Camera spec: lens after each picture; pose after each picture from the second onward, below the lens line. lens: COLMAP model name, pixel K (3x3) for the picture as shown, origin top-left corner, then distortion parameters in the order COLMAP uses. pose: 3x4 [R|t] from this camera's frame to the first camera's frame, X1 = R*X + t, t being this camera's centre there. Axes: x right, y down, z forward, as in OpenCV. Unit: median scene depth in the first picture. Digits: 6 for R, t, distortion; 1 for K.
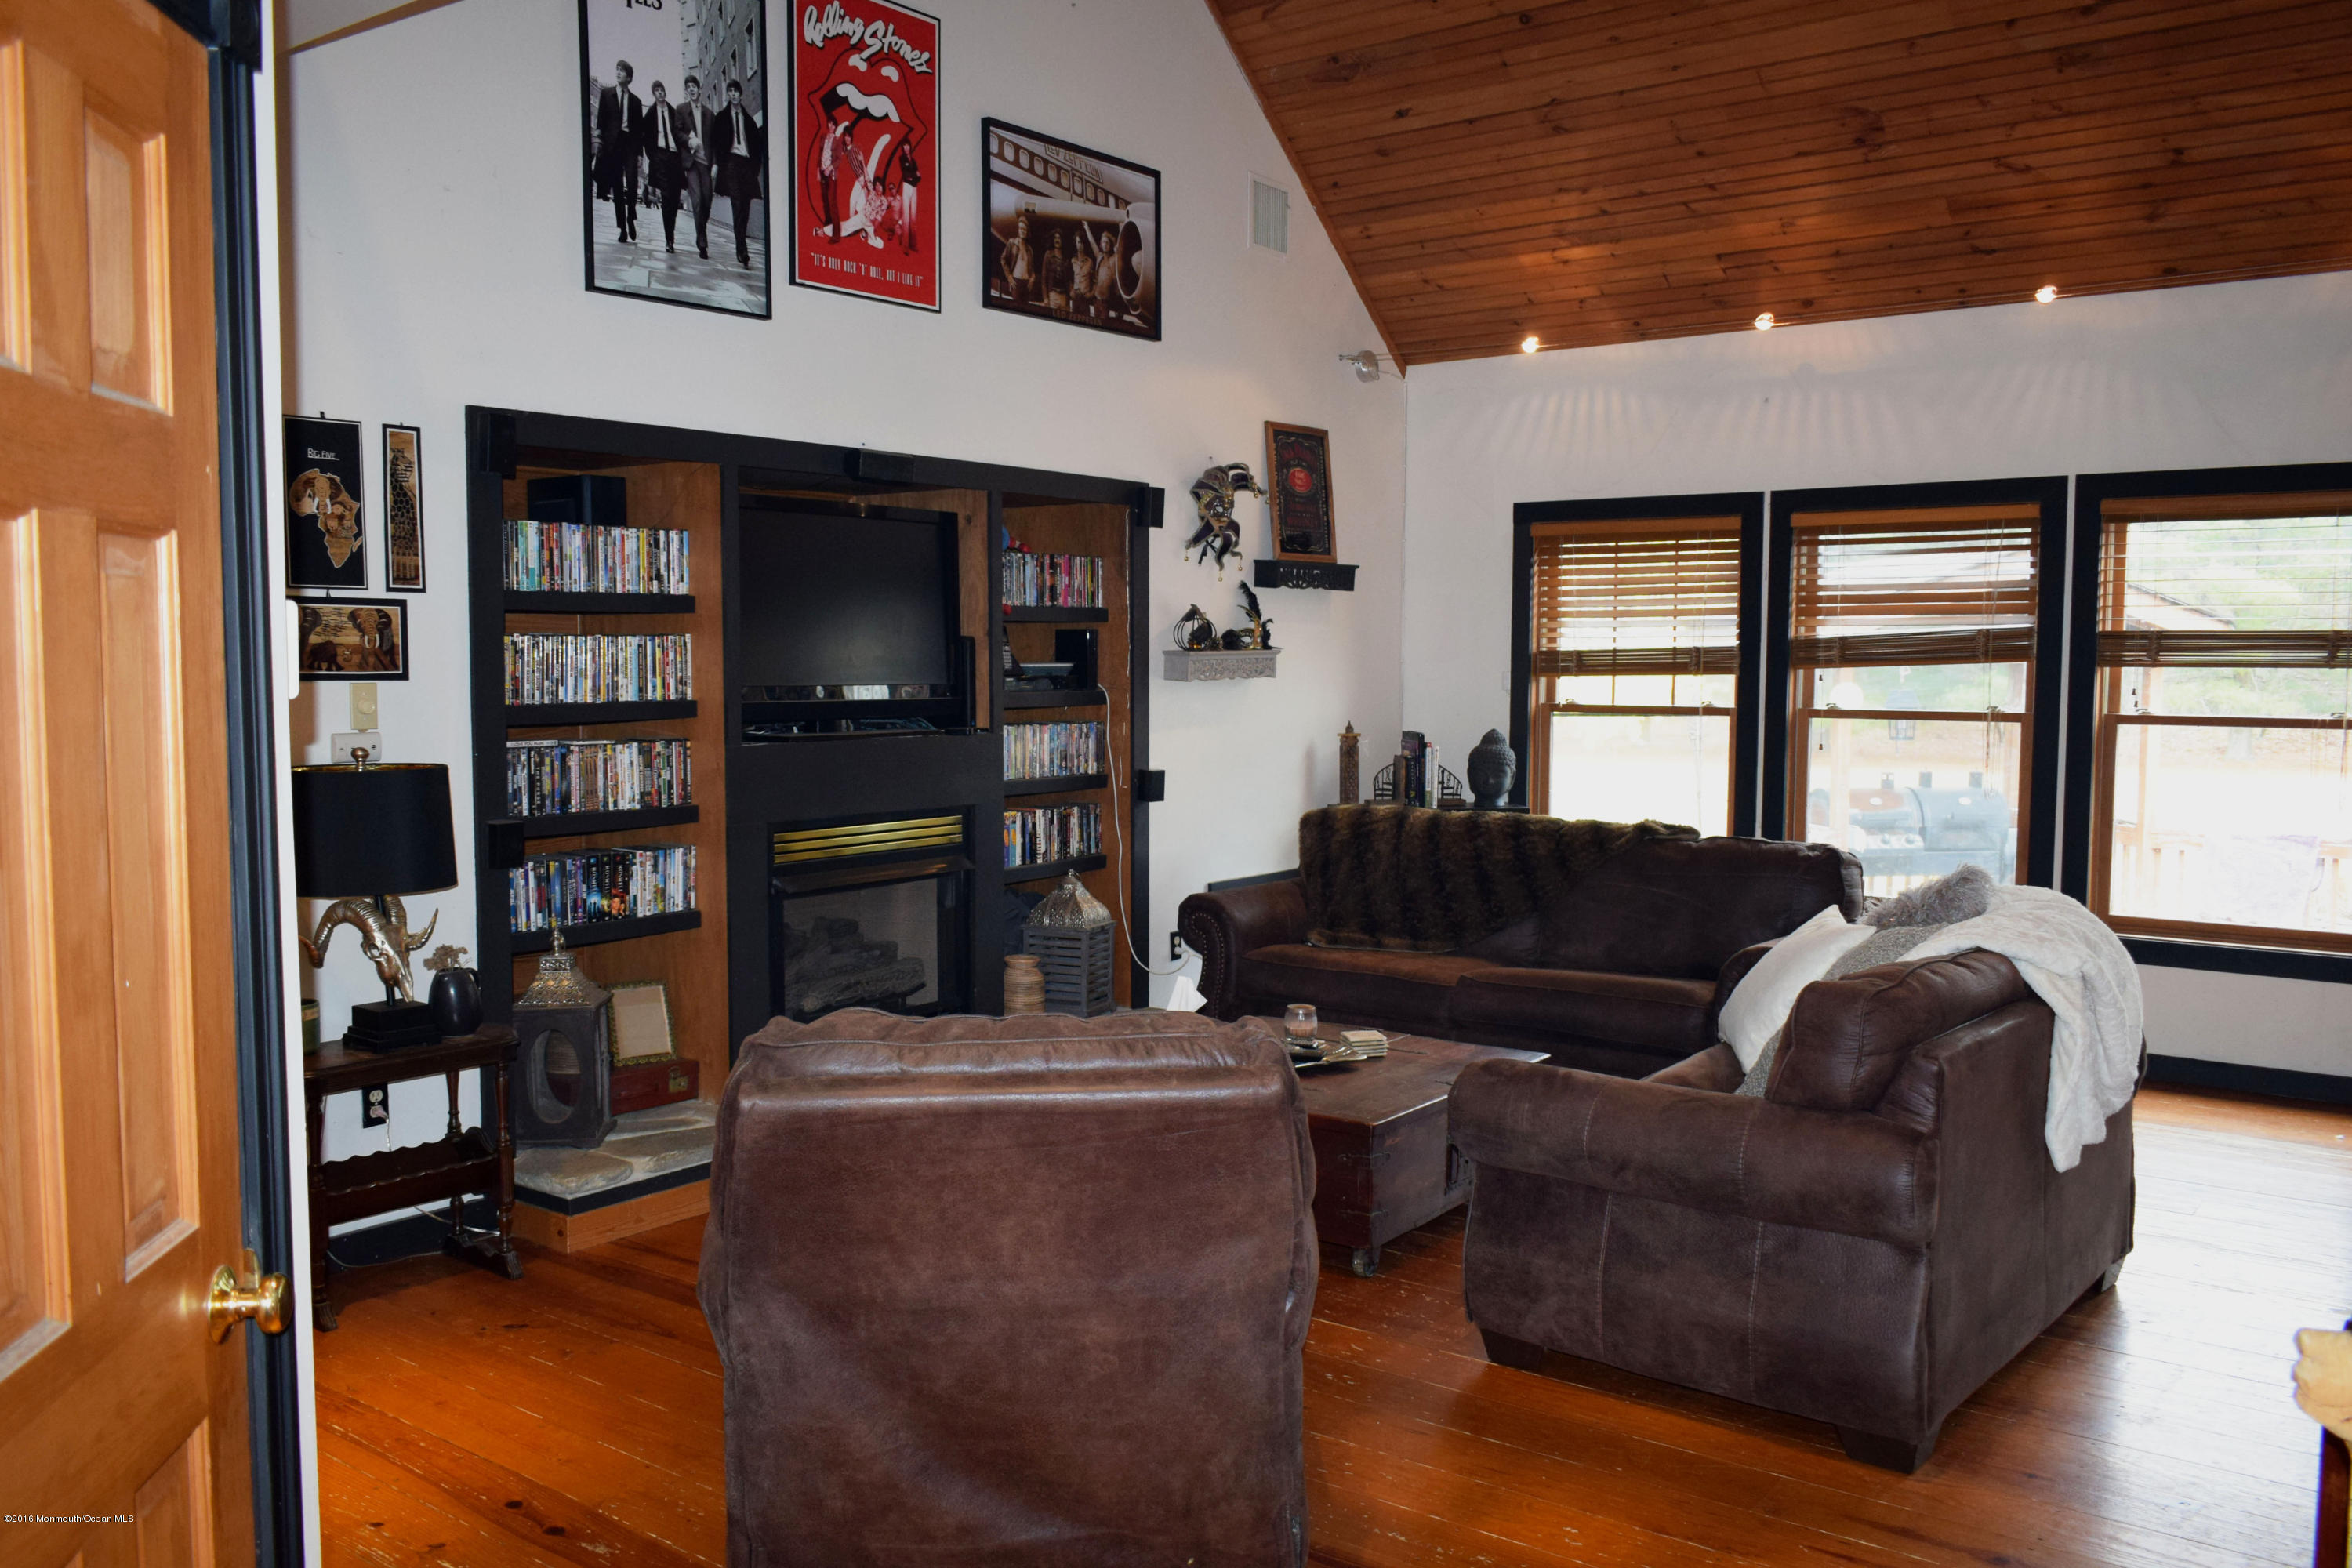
lens RADIAL K [[1895.3, 0, 1175.1], [0, 1895.3, 784.4], [0, 0, 1]] dist [-0.004498, 0.008076]
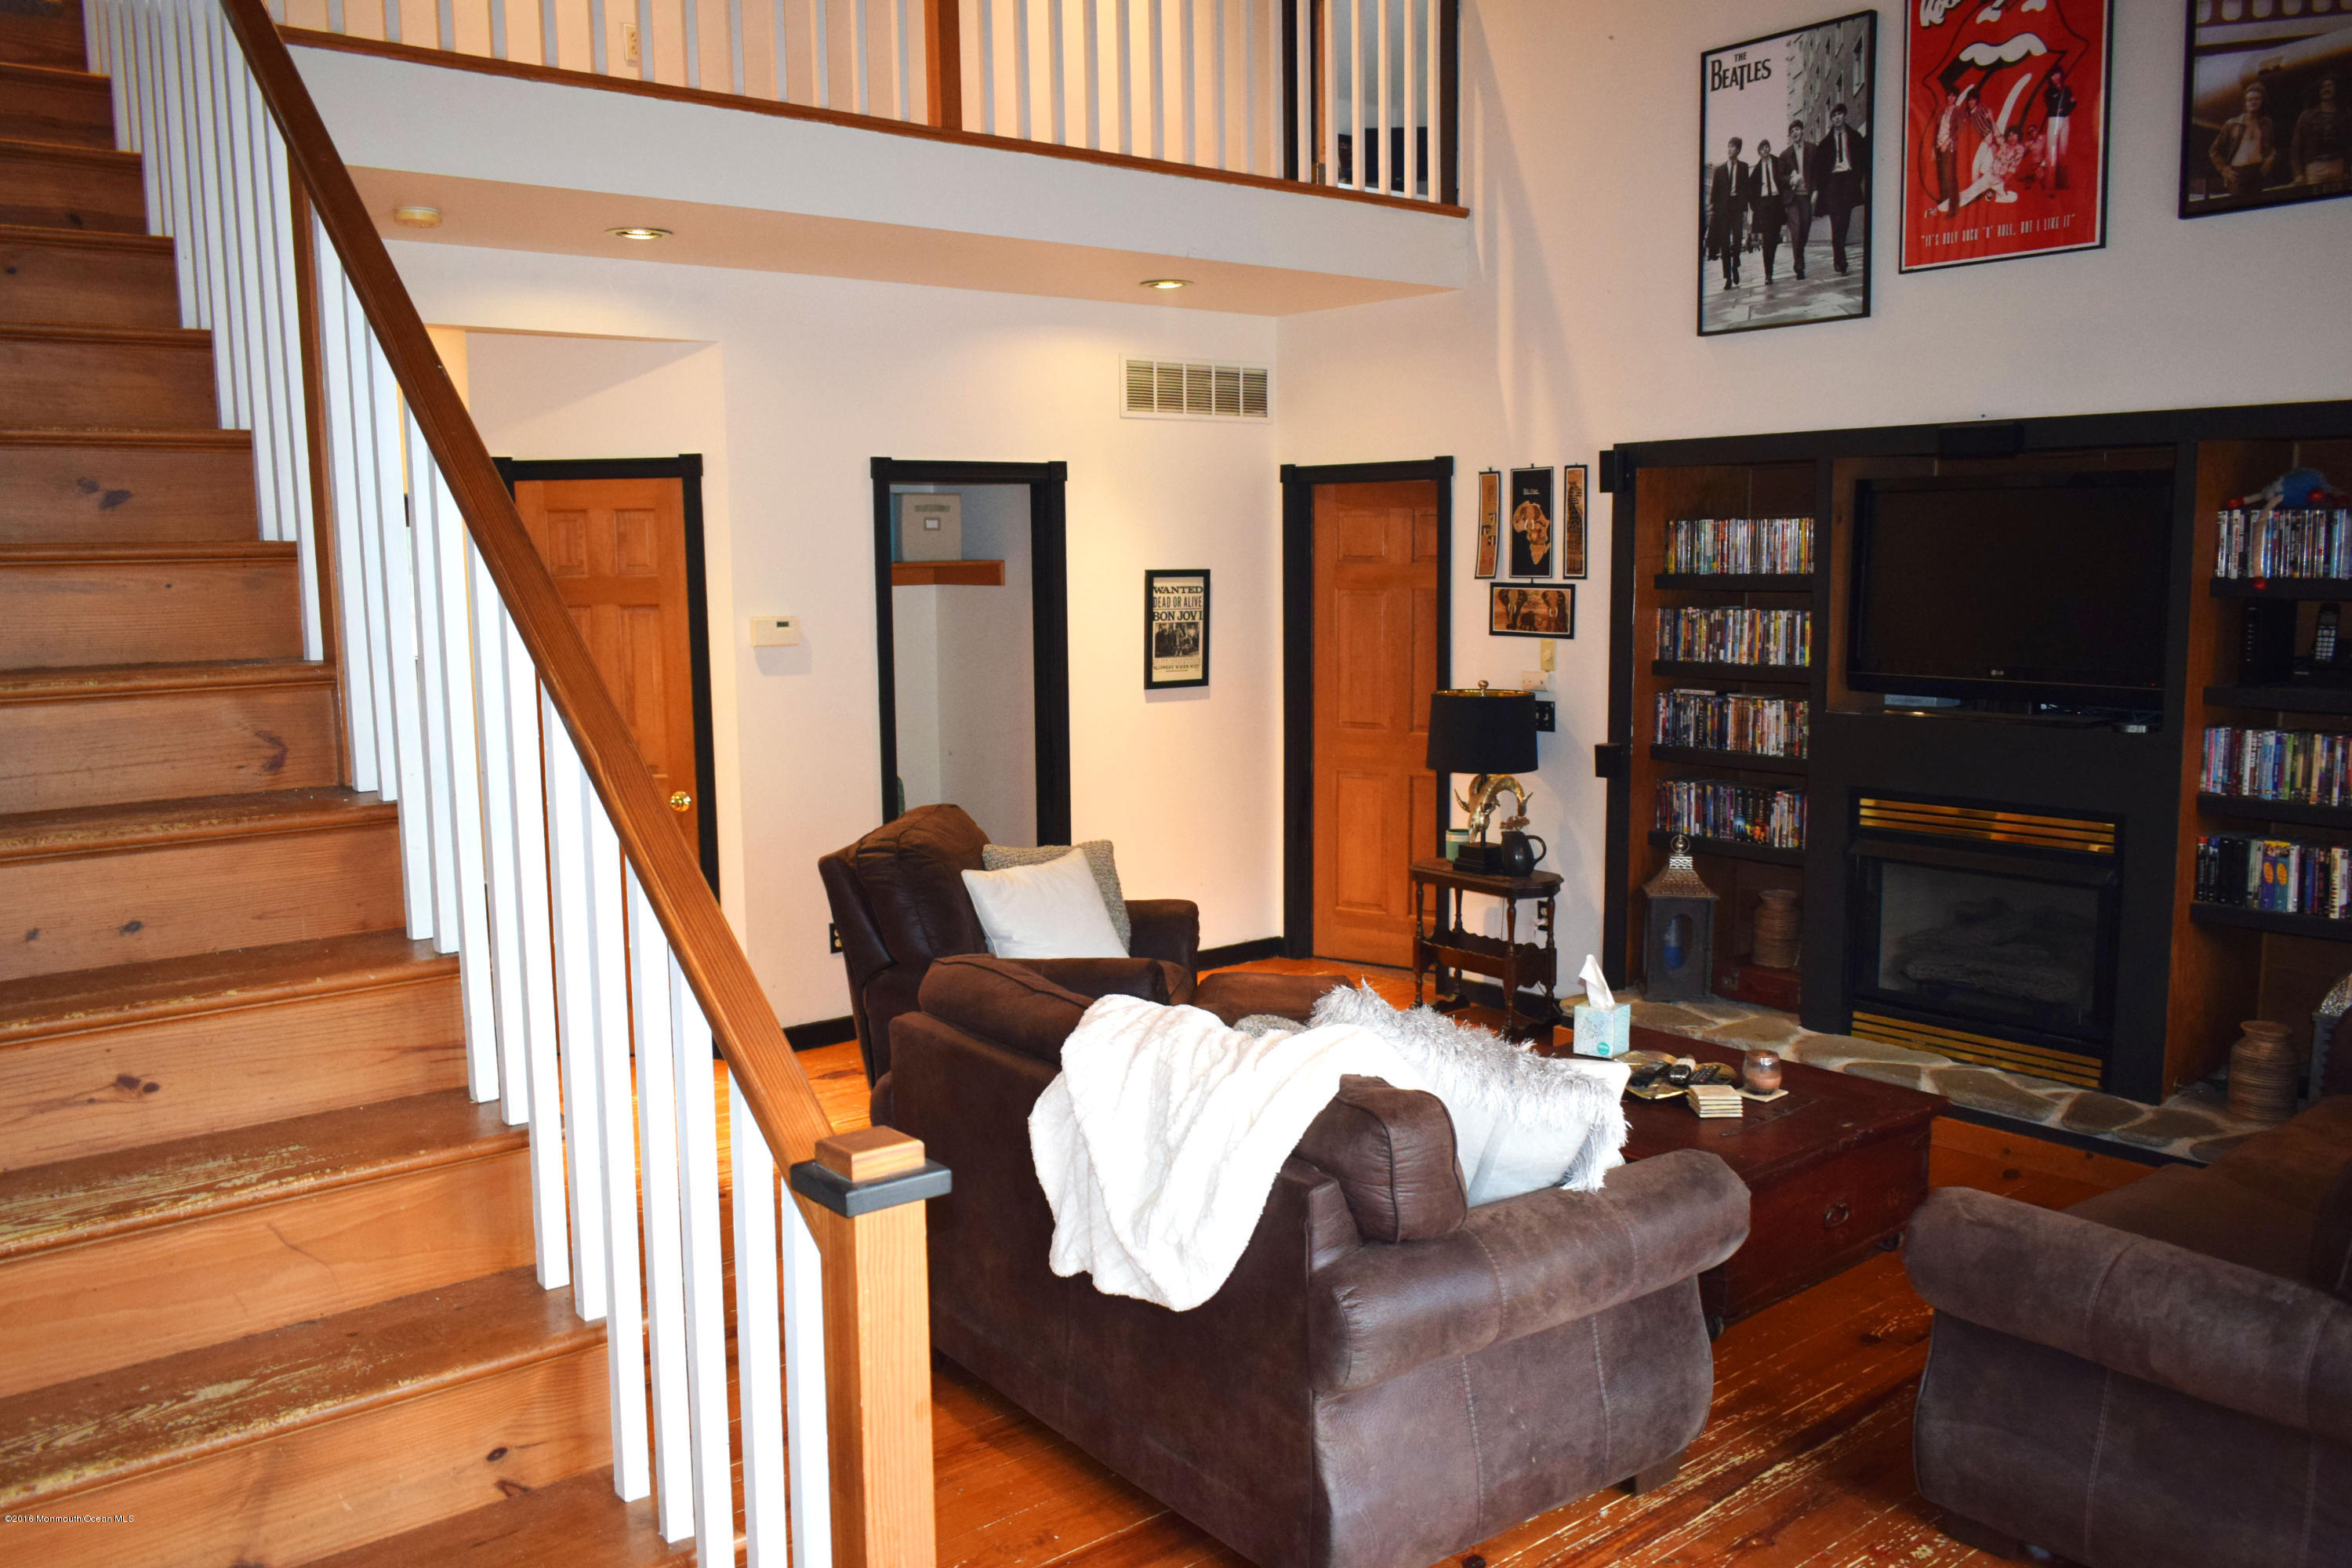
lens RADIAL K [[1895.3, 0, 1174.9], [0, 1895.3, 782.0], [0, 0, 1]] dist [-0.004498, 0.008076]
pose [[-0.223899, 0.123357, -0.966774, 0.964919], [-0.055726, 0.988714, 0.139062, -0.116773], [0.973018, 0.085010, -0.214498, 0.901846]]
